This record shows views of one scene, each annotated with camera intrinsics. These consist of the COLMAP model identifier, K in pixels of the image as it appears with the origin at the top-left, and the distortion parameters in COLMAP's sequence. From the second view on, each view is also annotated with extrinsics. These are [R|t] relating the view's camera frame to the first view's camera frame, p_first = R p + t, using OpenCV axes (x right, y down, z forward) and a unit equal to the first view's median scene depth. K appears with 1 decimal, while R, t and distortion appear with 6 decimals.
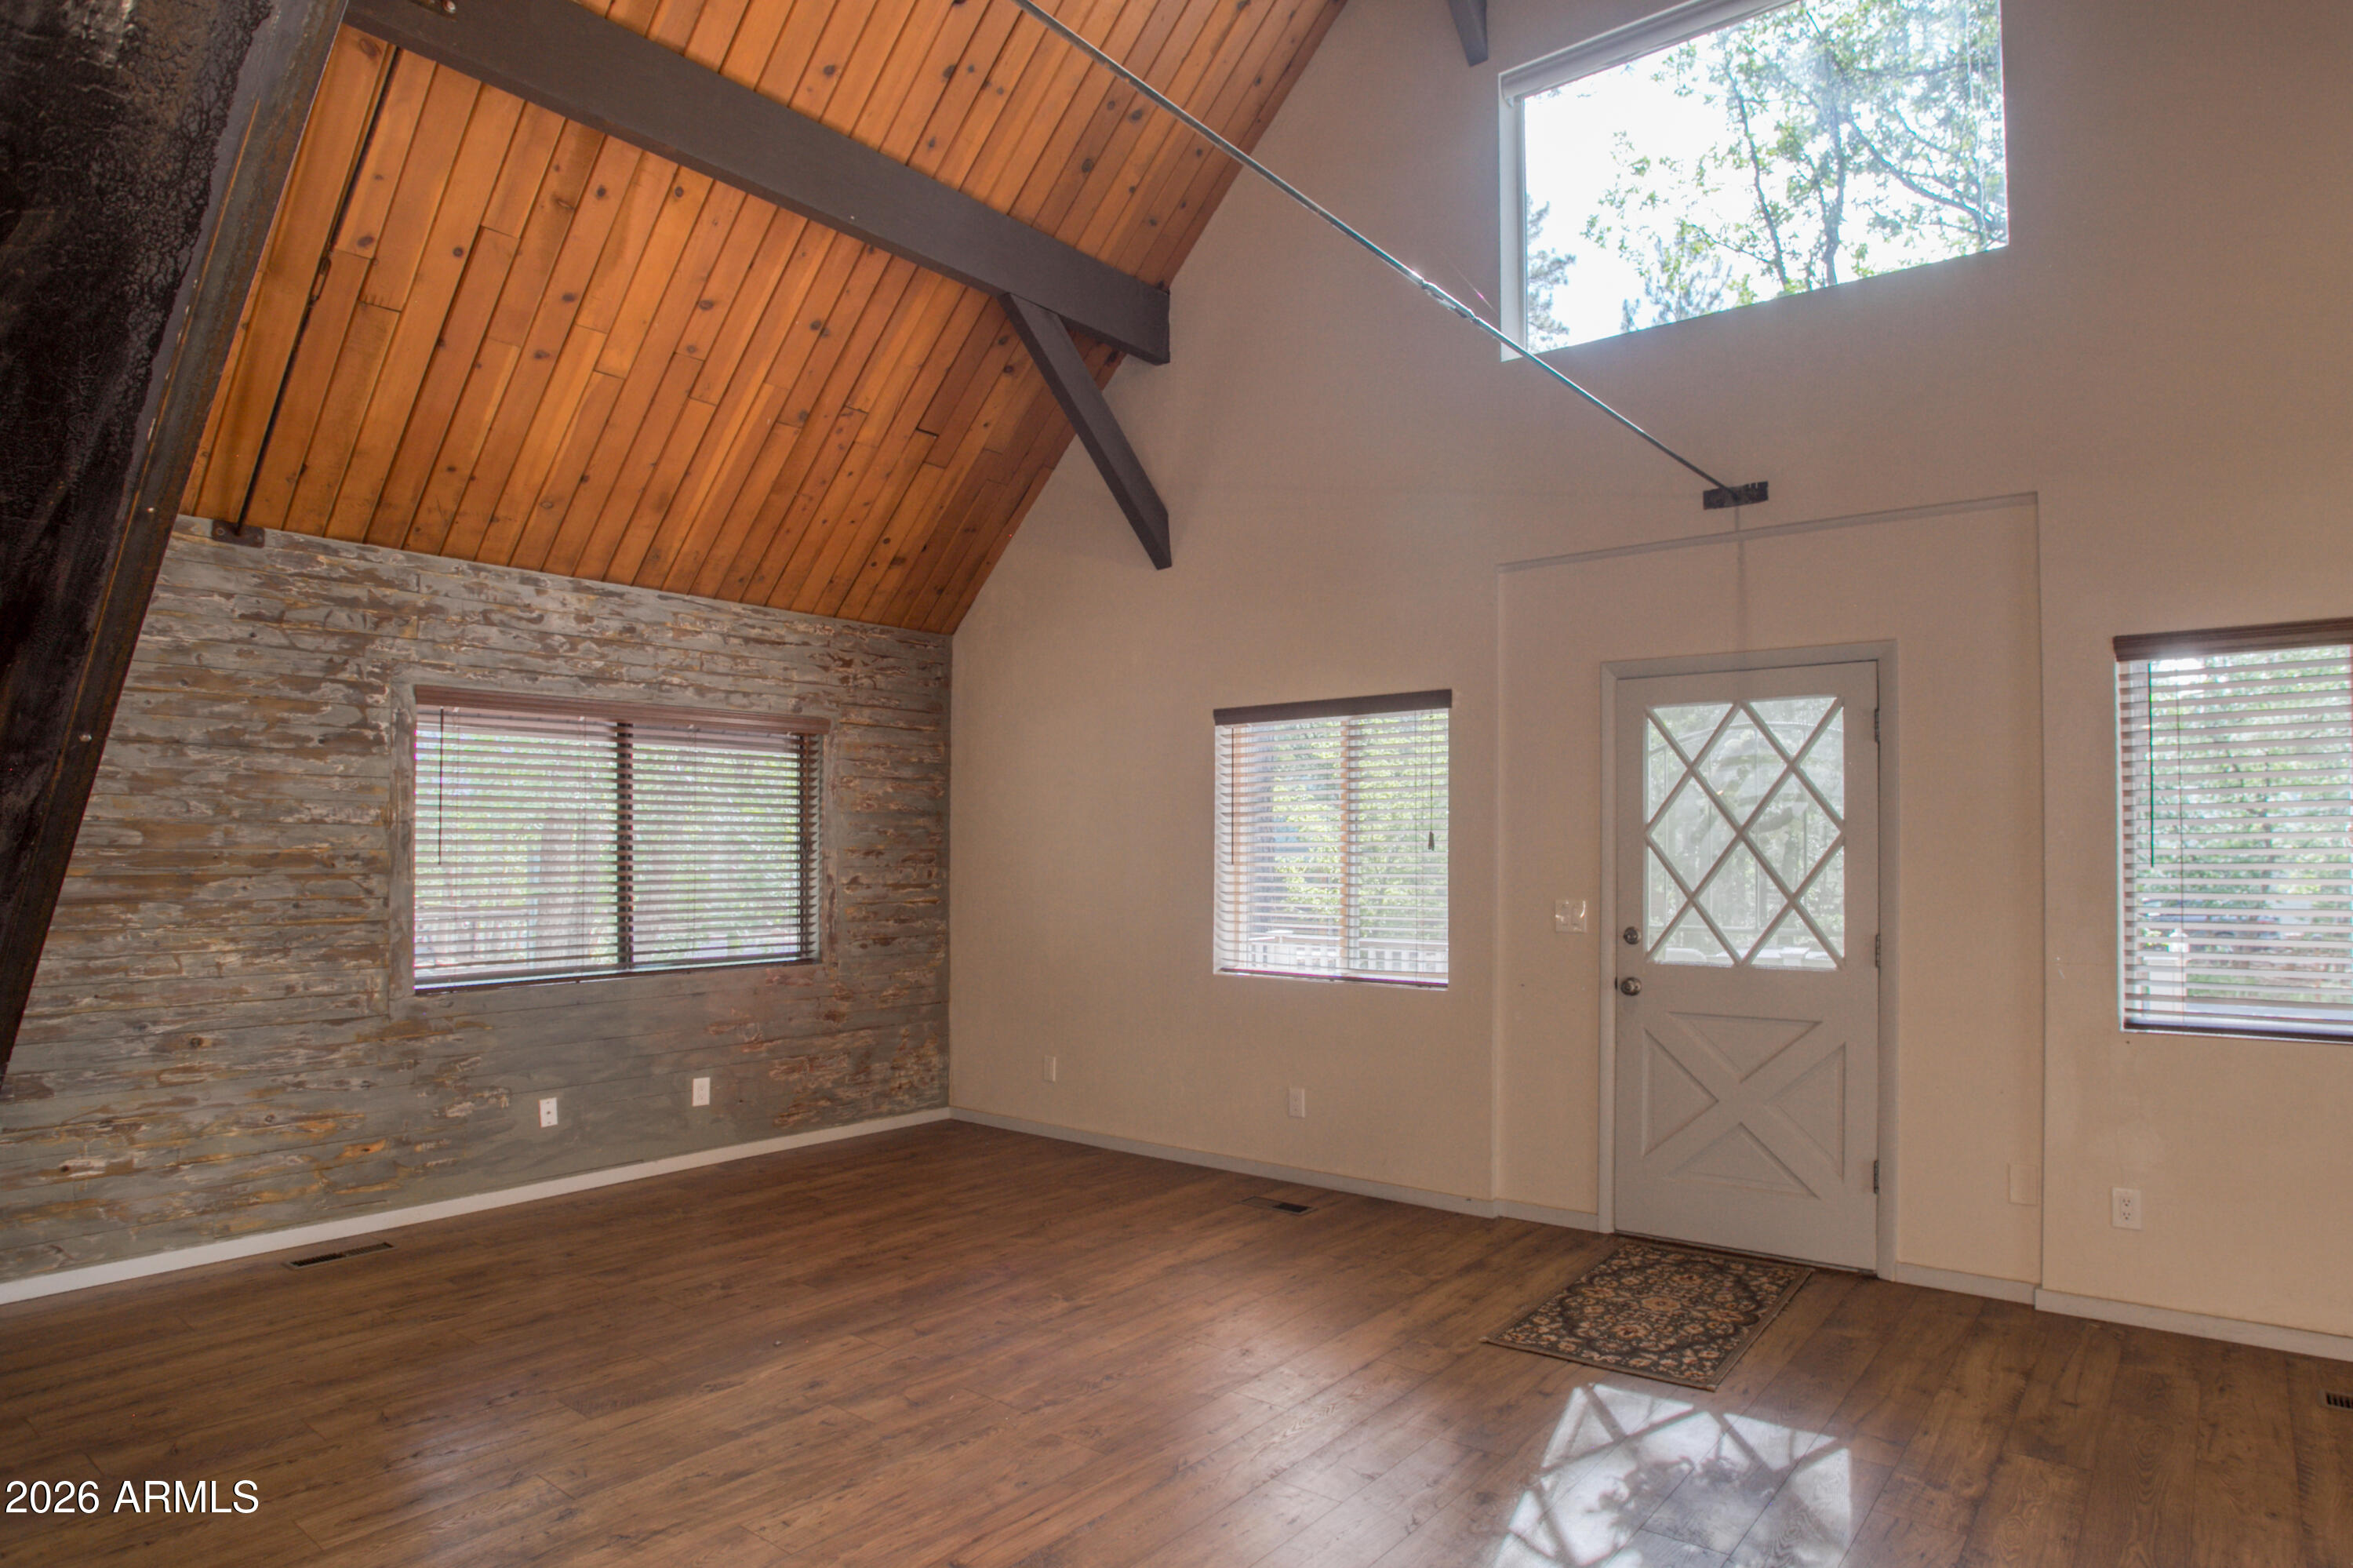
lens RADIAL K [[1317.5, 0, 1289.1], [0, 1317.5, 826.8], [0, 0, 1]] dist [-0.083291, 0.040011]
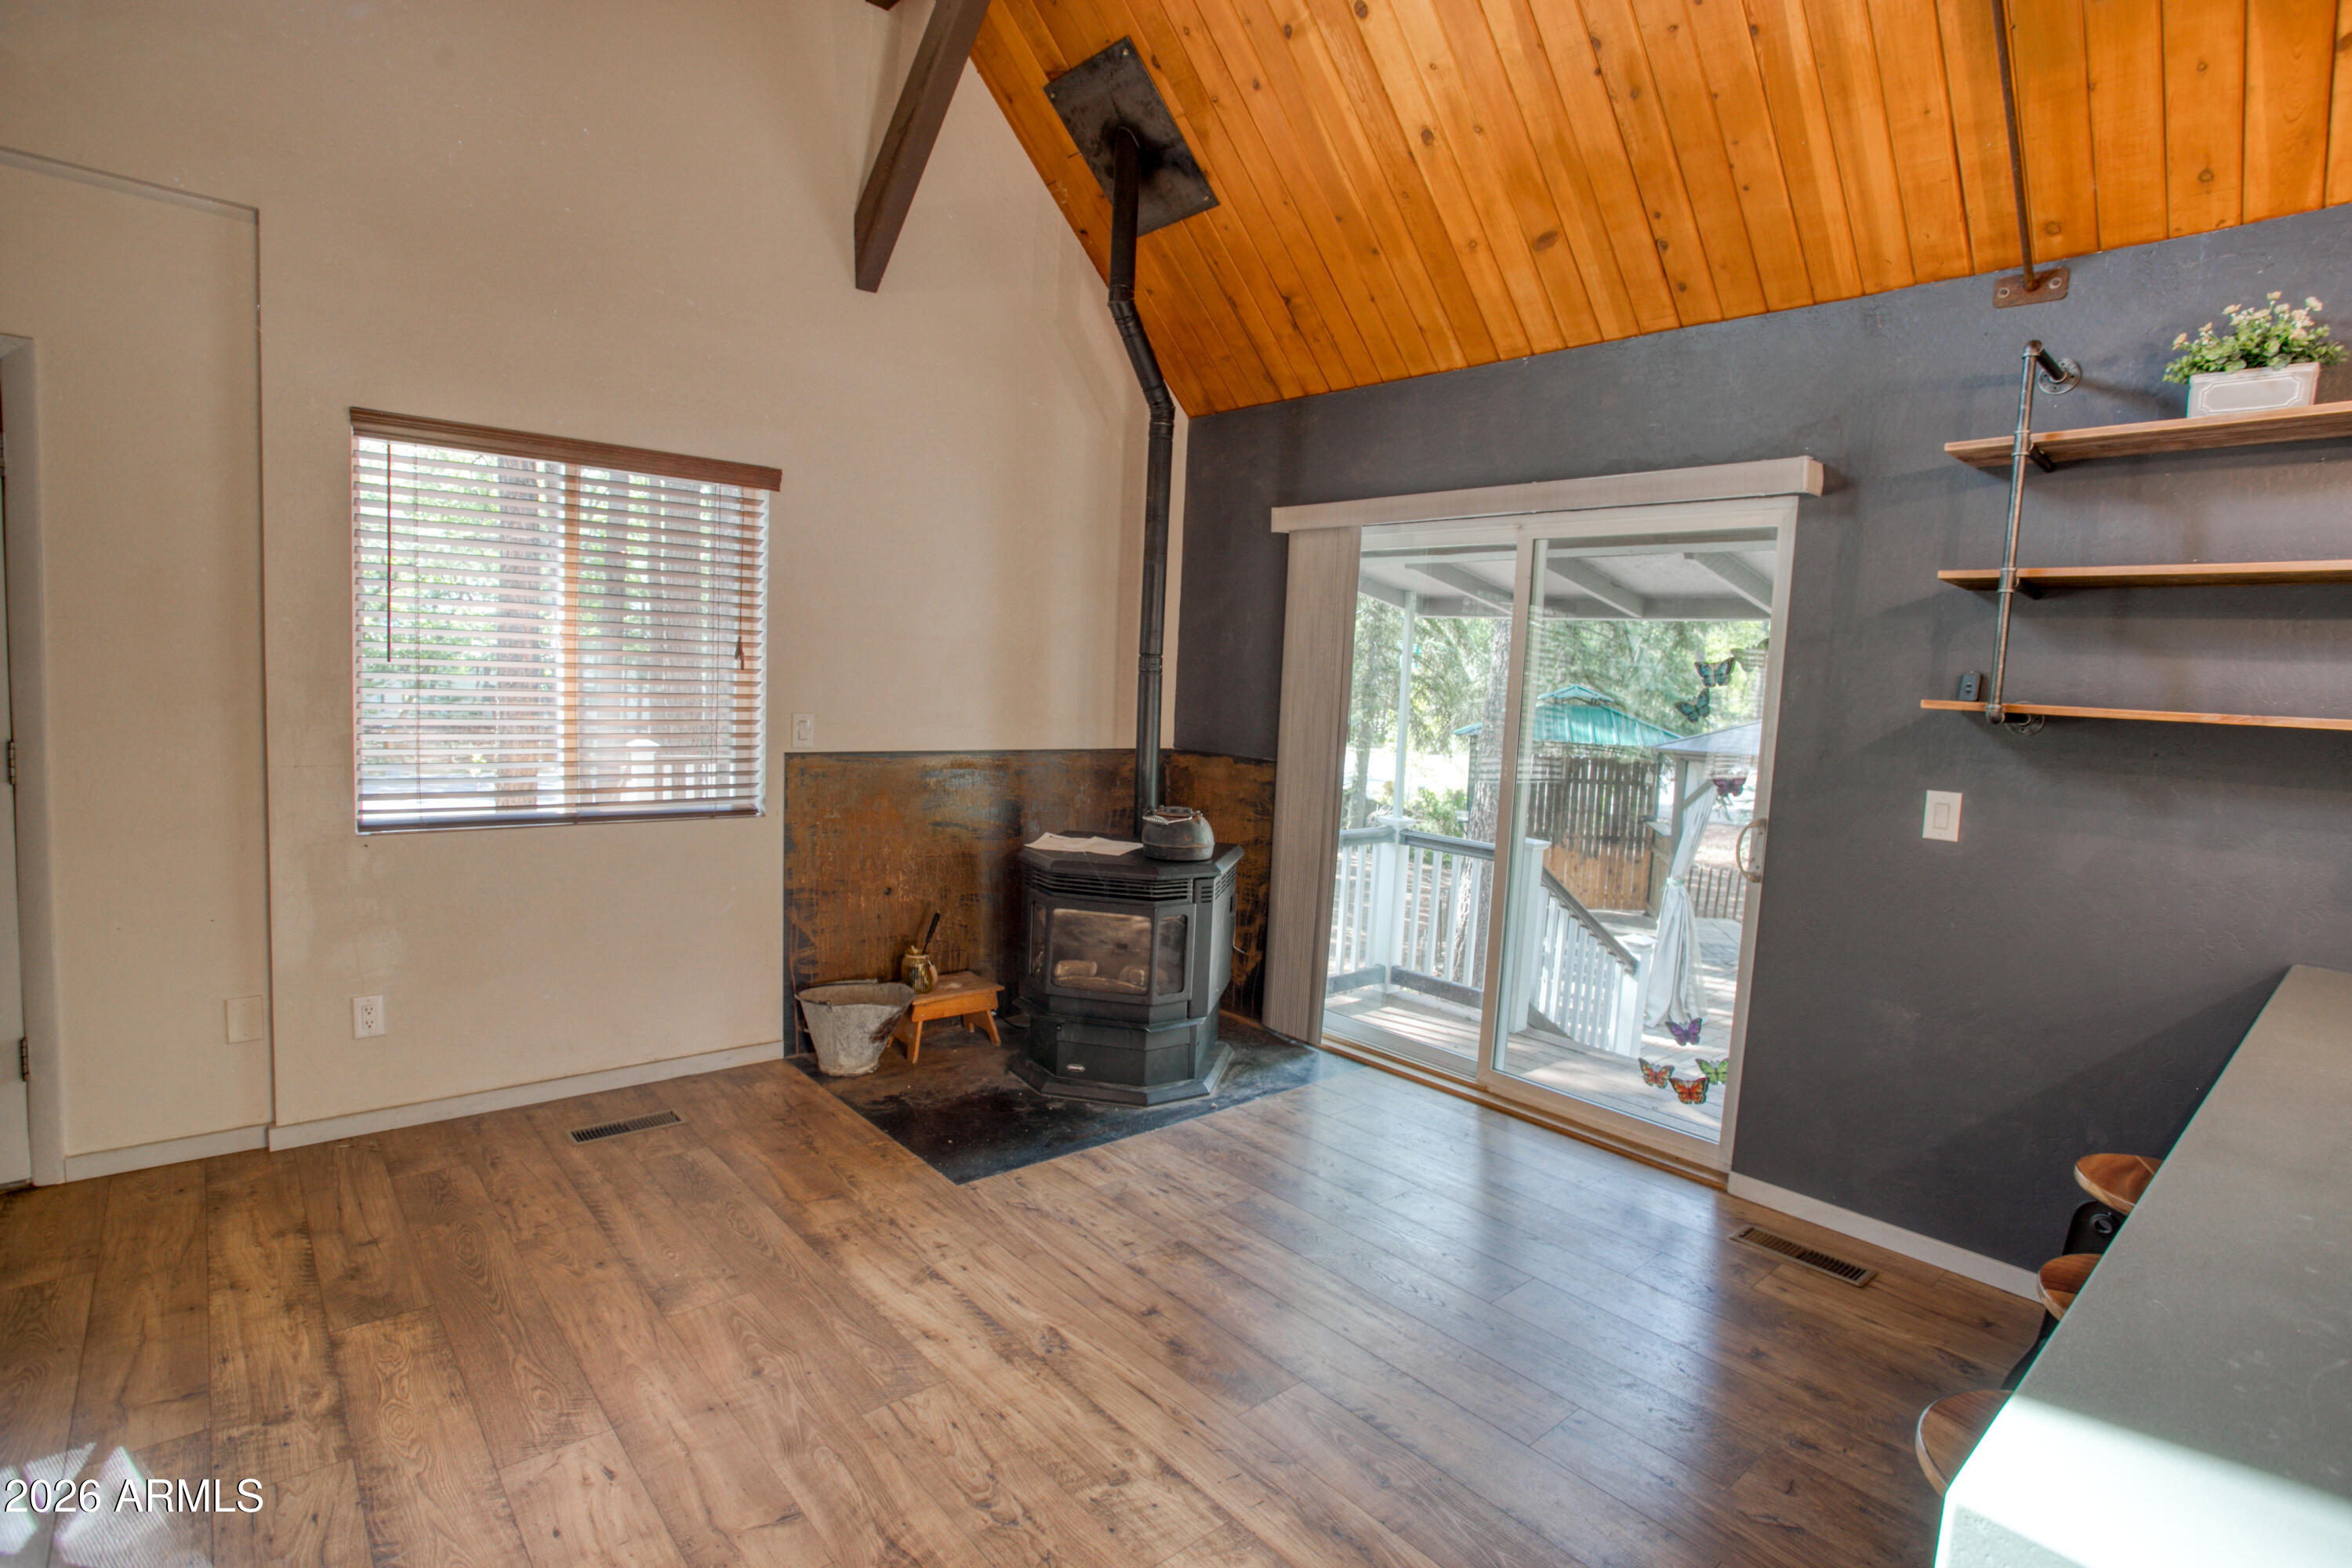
lens RADIAL K [[1154.8, 0, 1190.8], [0, 1154.8, 778.2], [0, 0, 1]] dist [-0.073028, 0.028311]
pose [[0.209641, -0.074648, 0.974925, -0.019698], [-0.067169, 0.993627, 0.090524, 0.001805], [-0.975468, -0.084462, 0.203291, 0.206023]]
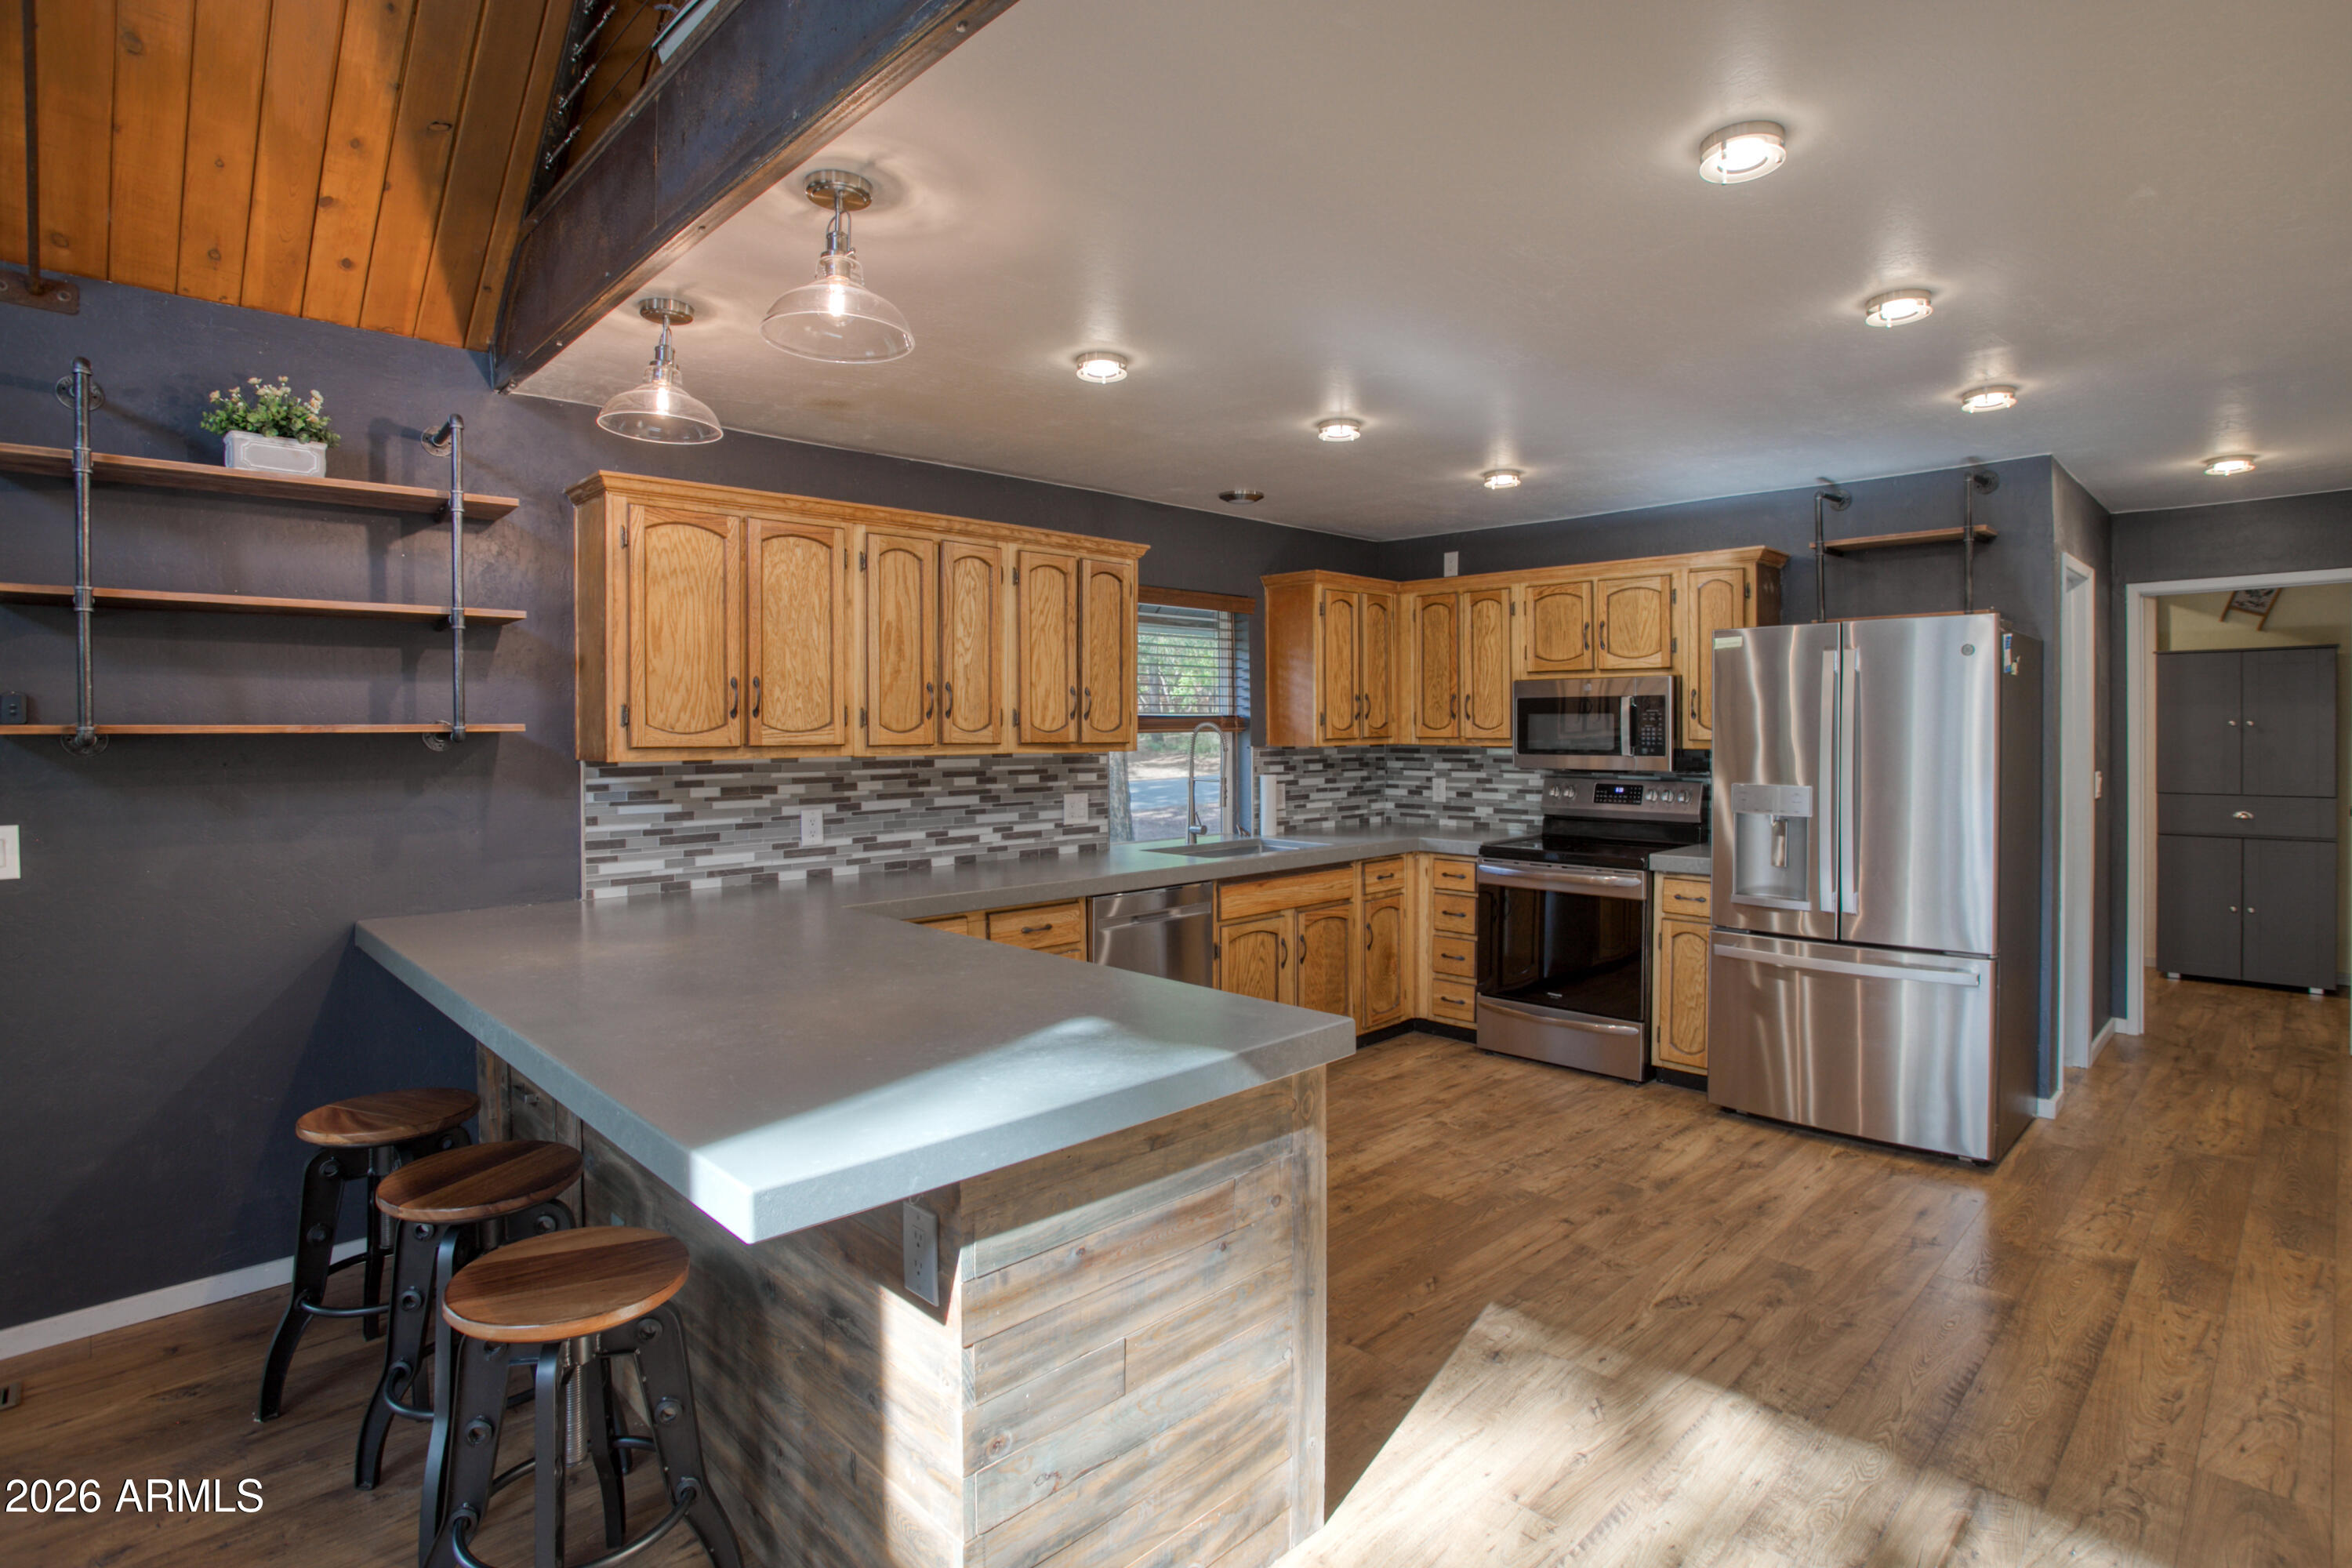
lens RADIAL K [[1191.1, 0, 1174.4], [0, 1191.1, 745.5], [0, 0, 1]] dist [-0.079419, 0.034053]
pose [[-0.986110, 0.005939, 0.165987, 0.001743], [0.005734, 0.999982, -0.001713, 0.001941], [-0.165994, -0.000737, -0.986126, 0.396579]]
